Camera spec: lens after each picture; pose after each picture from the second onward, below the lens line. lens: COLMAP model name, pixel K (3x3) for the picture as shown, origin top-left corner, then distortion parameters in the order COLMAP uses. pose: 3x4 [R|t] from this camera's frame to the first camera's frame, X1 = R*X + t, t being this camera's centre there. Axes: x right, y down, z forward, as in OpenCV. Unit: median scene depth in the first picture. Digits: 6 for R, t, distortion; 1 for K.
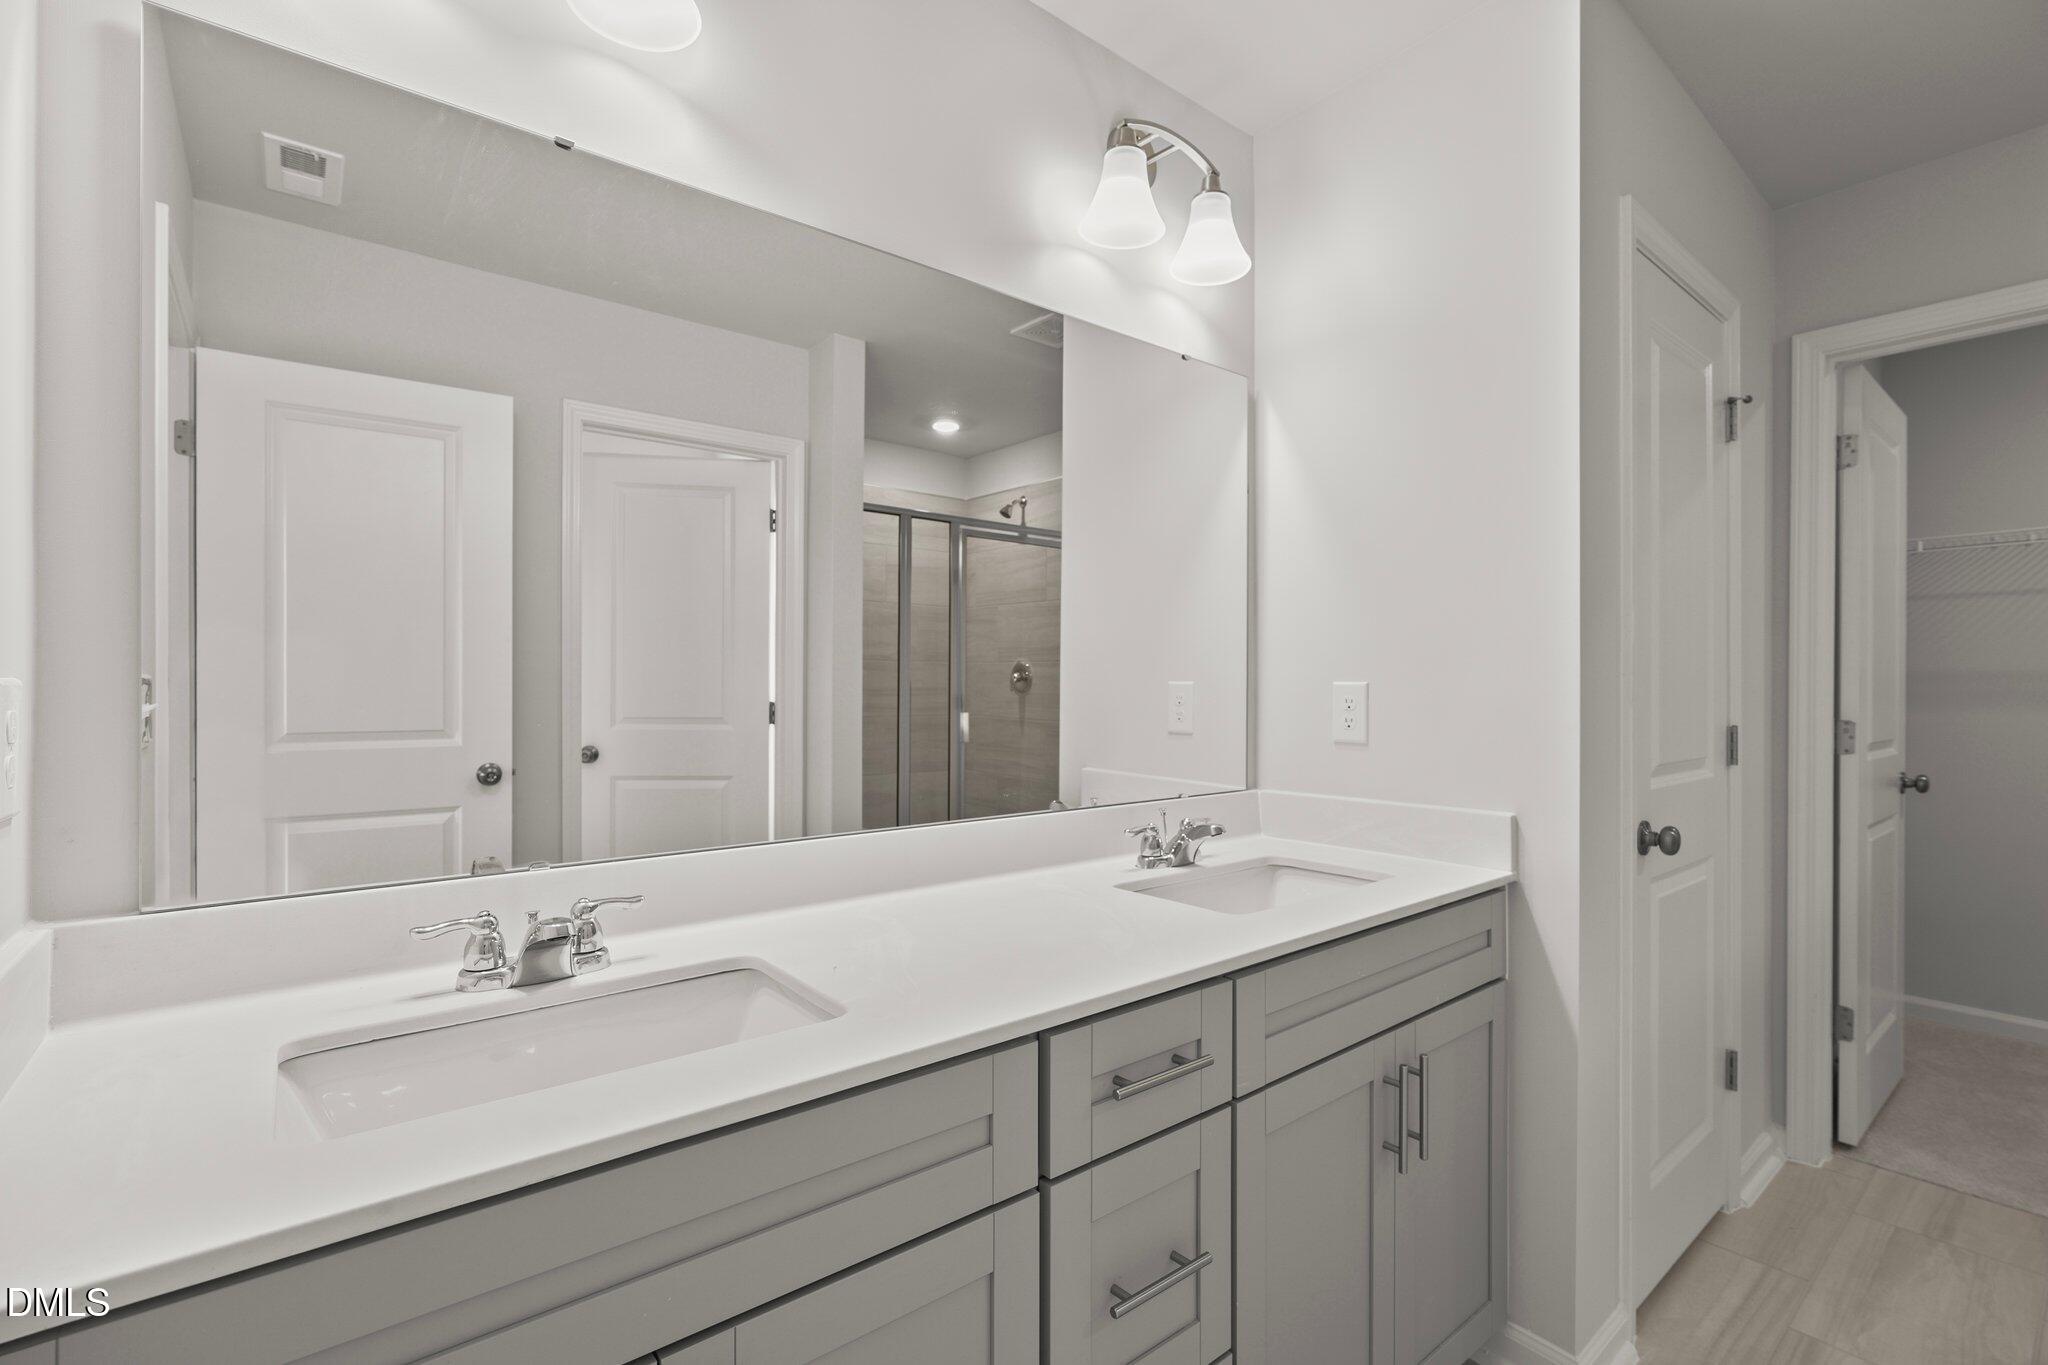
lens RADIAL K [[935.3, 0, 1031.5], [0, 935.3, 679.6], [0, 0, 1]] dist [-0.012807, 0.003165]
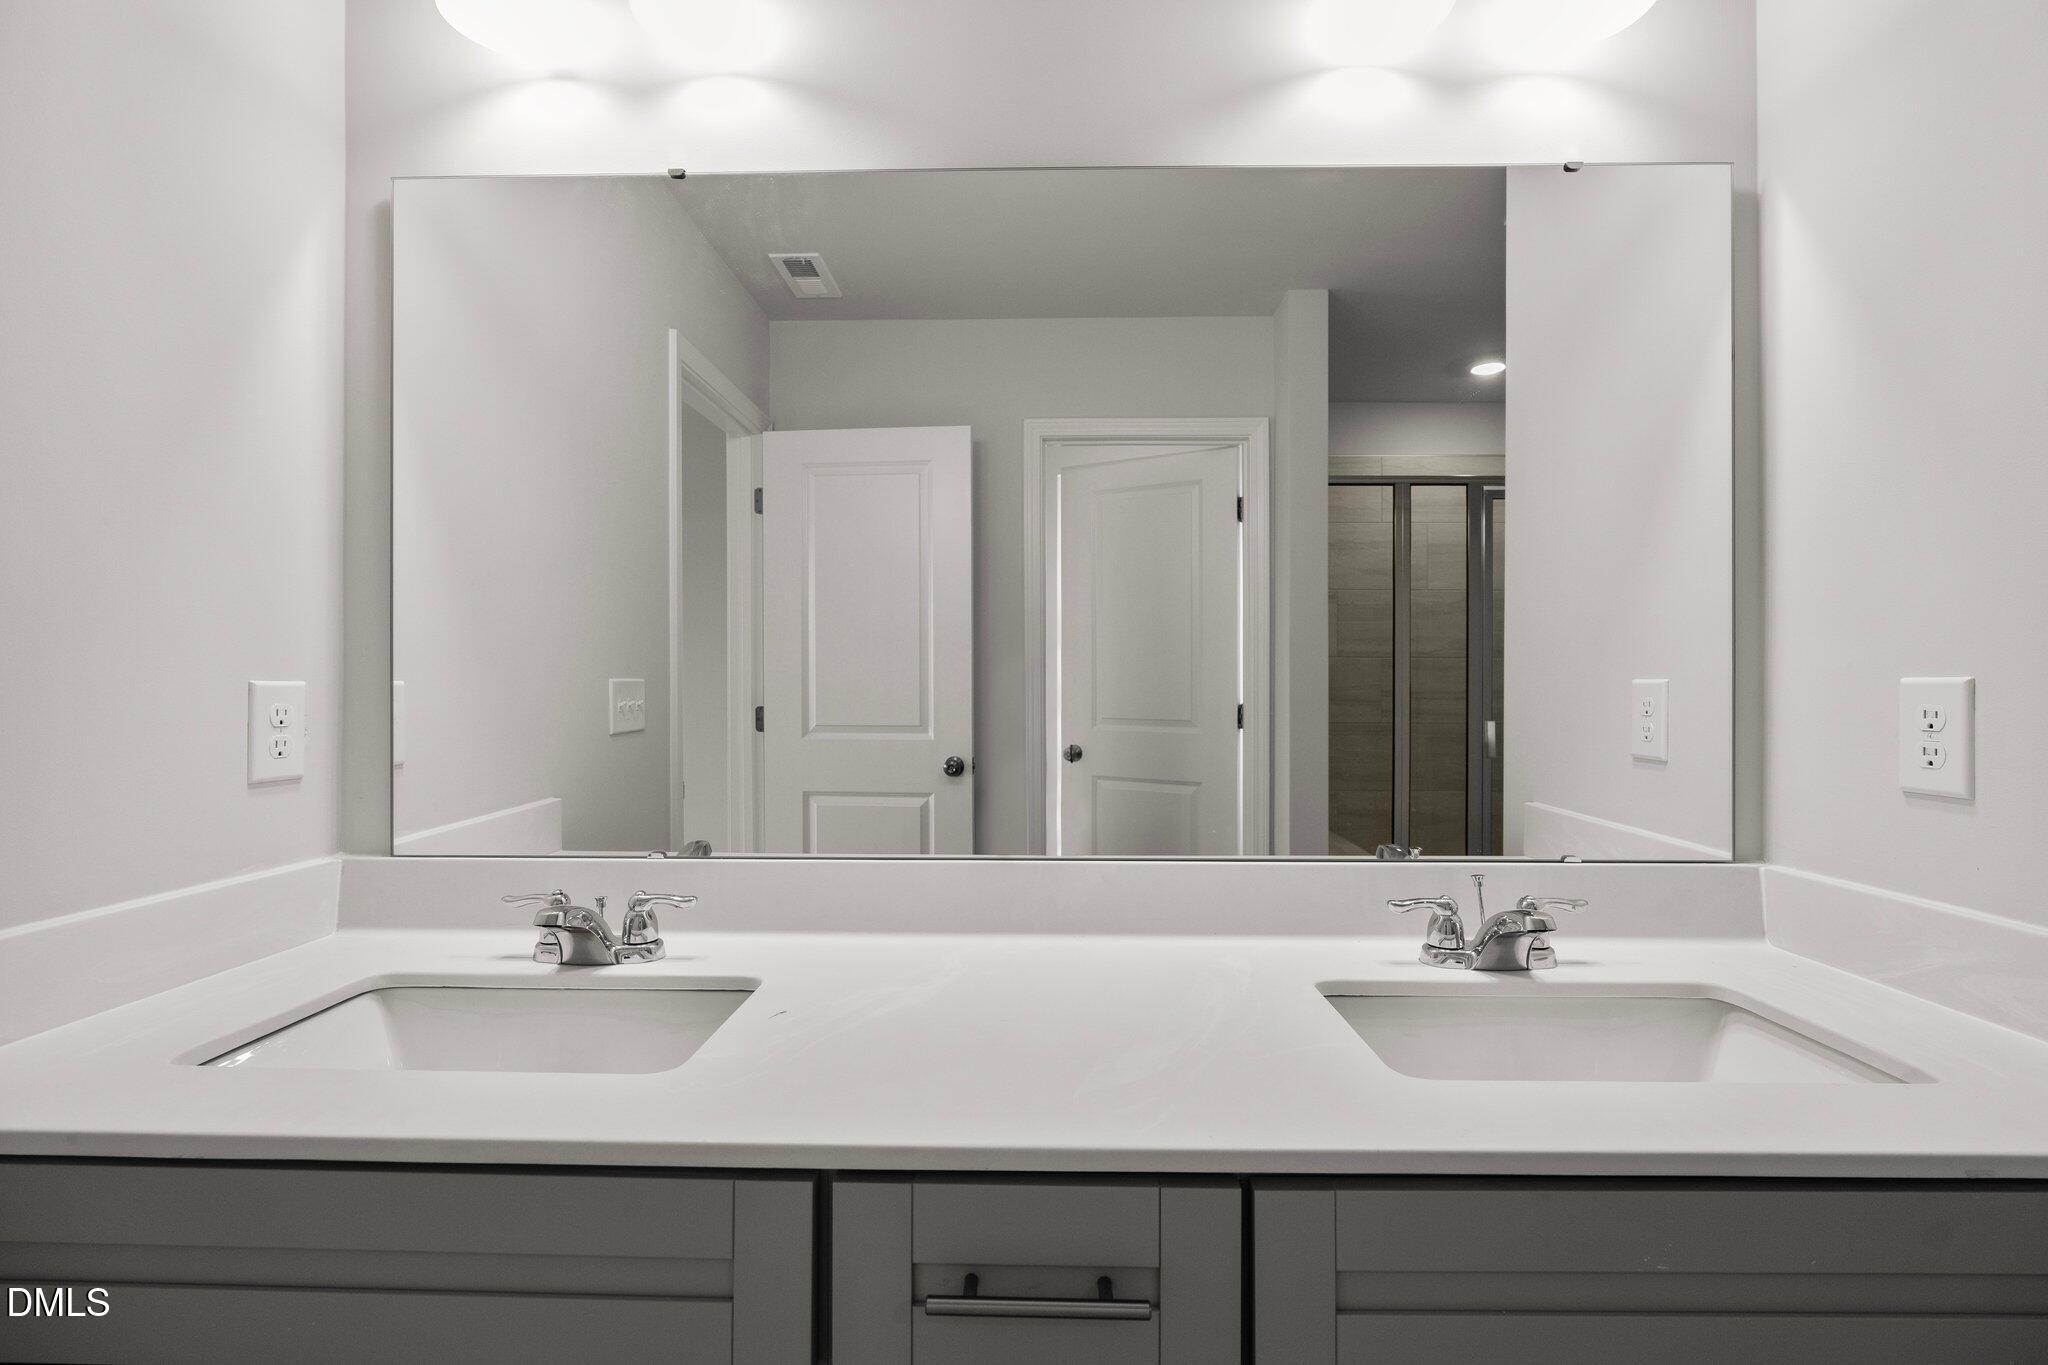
lens RADIAL K [[935.3, 0, 1021.5], [0, 935.3, 676.2], [0, 0, 1]] dist [-0.012807, 0.003165]
pose [[0.755787, -0.008293, -0.654765, 0.311112], [0.004063, 0.999960, -0.007976, 0.003923], [0.654805, 0.003368, 0.755790, 0.295452]]
